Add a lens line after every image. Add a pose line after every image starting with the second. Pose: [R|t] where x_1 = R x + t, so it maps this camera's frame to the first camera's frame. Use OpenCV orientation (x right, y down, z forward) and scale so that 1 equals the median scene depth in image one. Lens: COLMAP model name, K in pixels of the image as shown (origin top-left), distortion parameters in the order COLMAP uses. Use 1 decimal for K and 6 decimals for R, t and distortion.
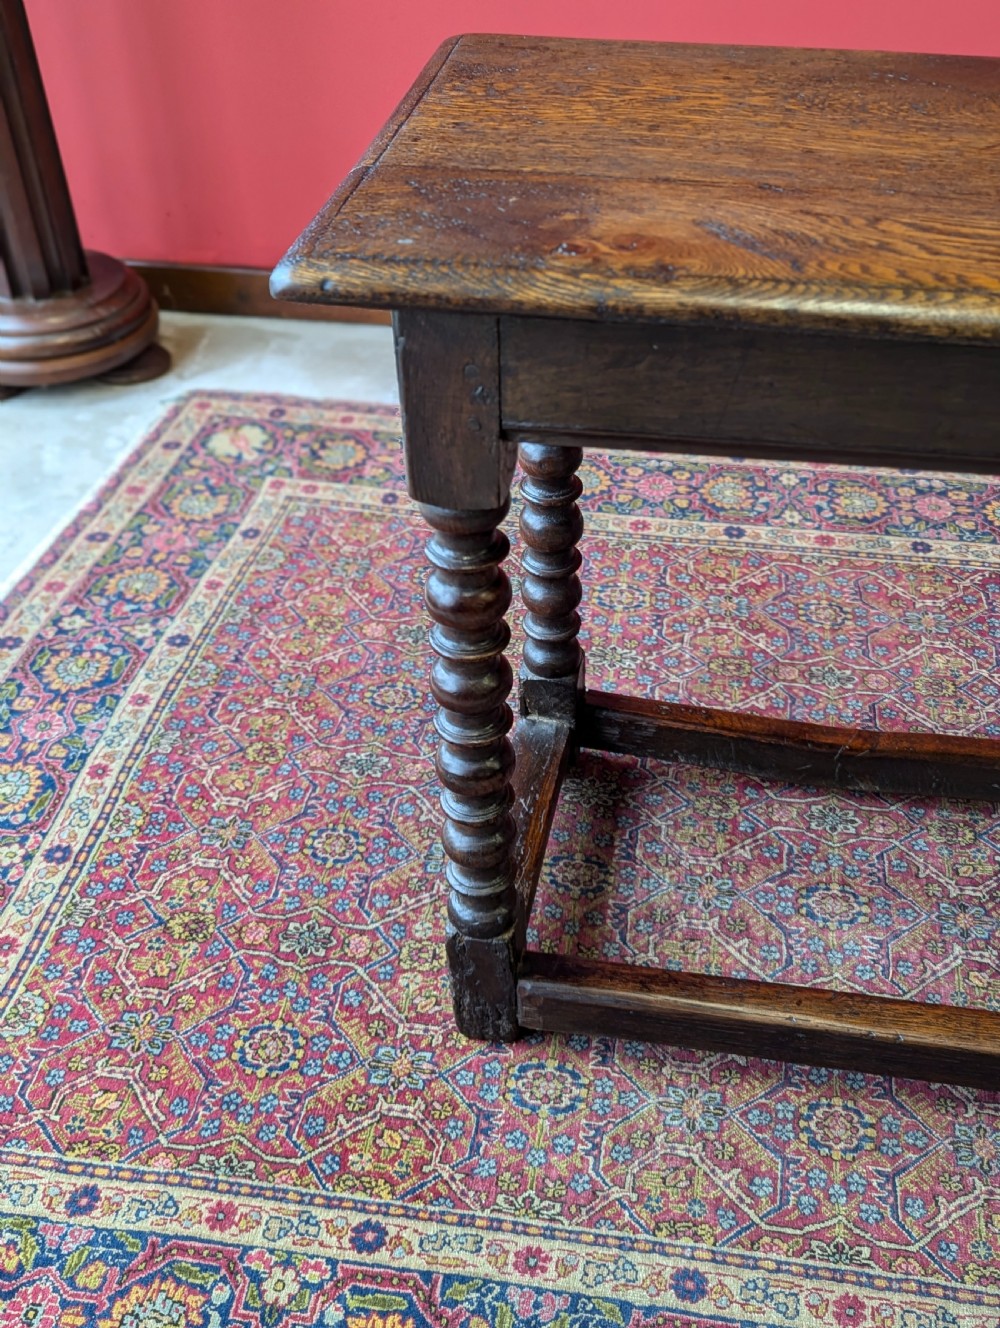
lens RADIAL K [[1435.5, 0, 532.5], [0, 1435.5, 657.8], [0, 0, 1]] dist [0.106952, -0.213562]
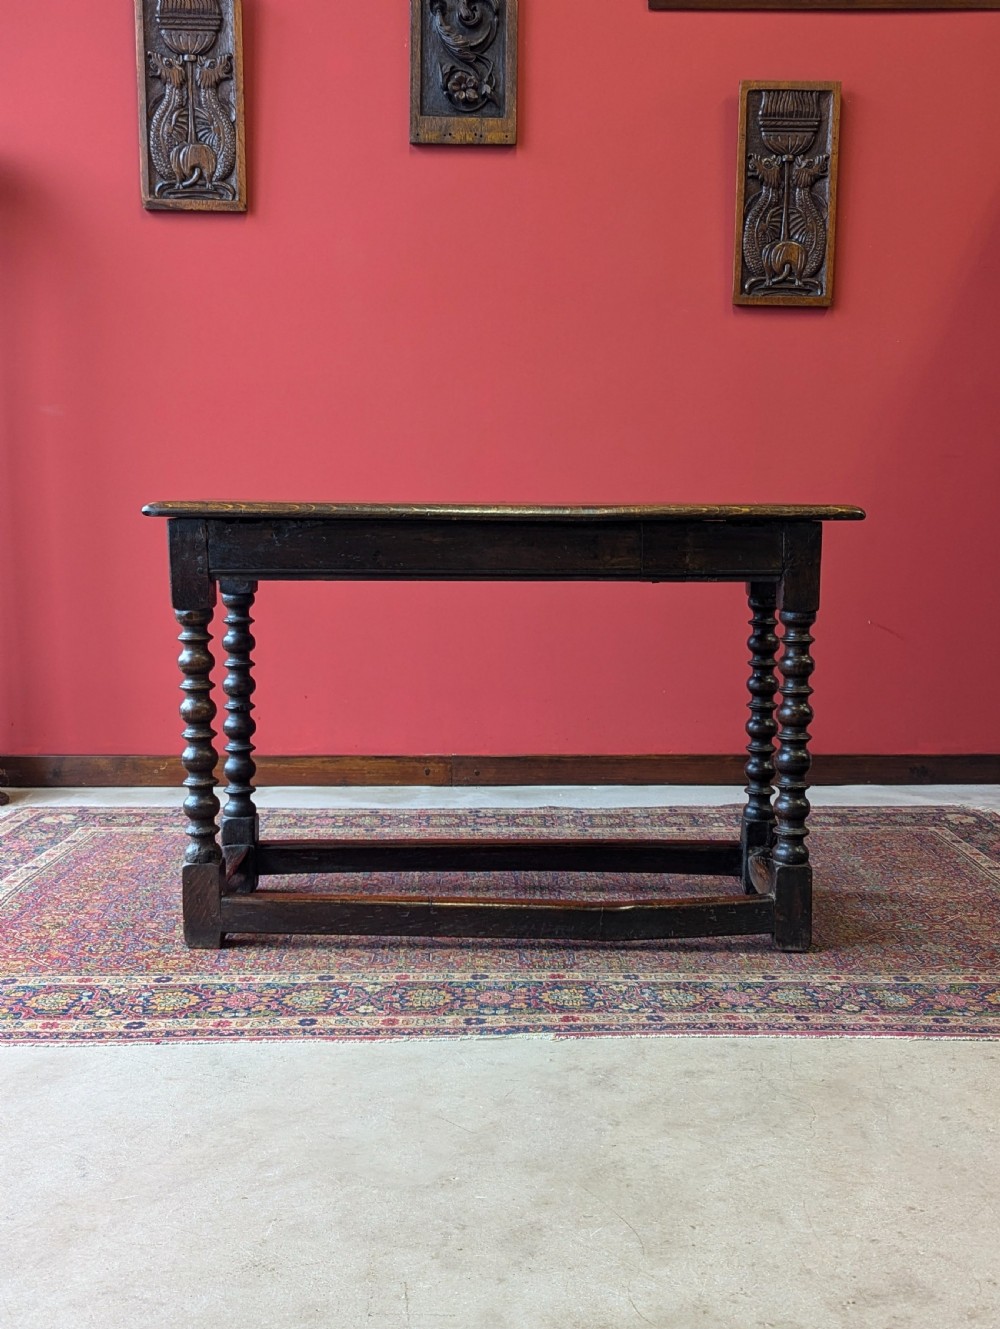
lens RADIAL K [[1504.2, 0, 522.2], [0, 1504.2, 638.1], [0, 0, 1]] dist [0.041317, 0.007017]
pose [[0.983887, -0.006578, 0.178669, 0.003014], [0.103506, 0.835786, -0.539211, 0.971201], [-0.145782, 0.549016, 0.823000, -0.845036]]
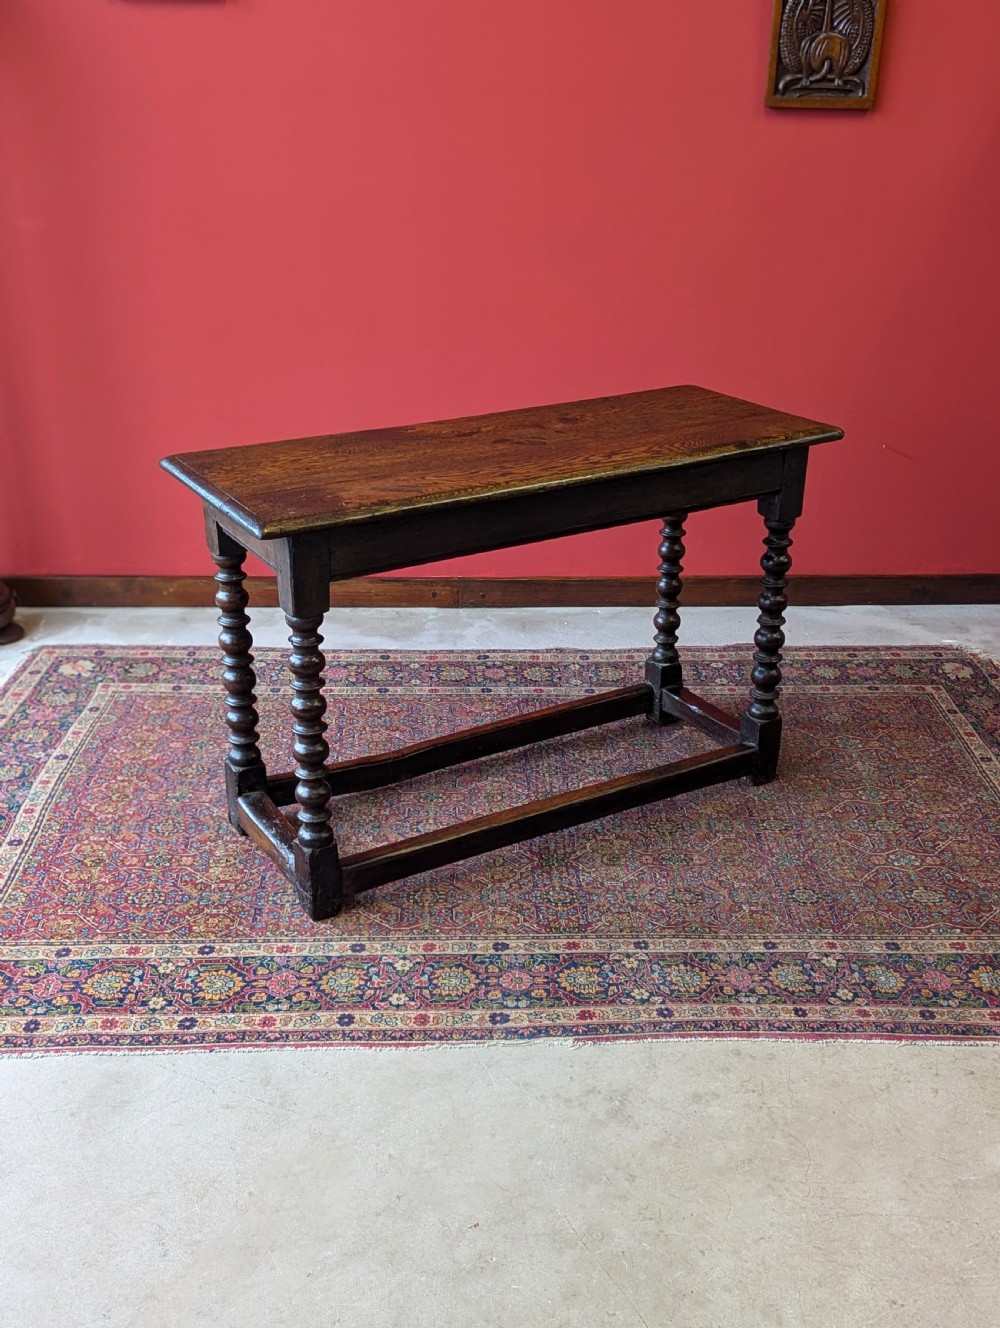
lens RADIAL K [[1503.7, 0, 511.7], [0, 1503.7, 662.7], [0, 0, 1]] dist [0.066534, -0.047321]
pose [[0.983125, -0.057040, 0.173814, -0.028253], [0.100622, 0.962114, -0.253402, 0.497829], [-0.152774, 0.266615, 0.951618, -1.064558]]
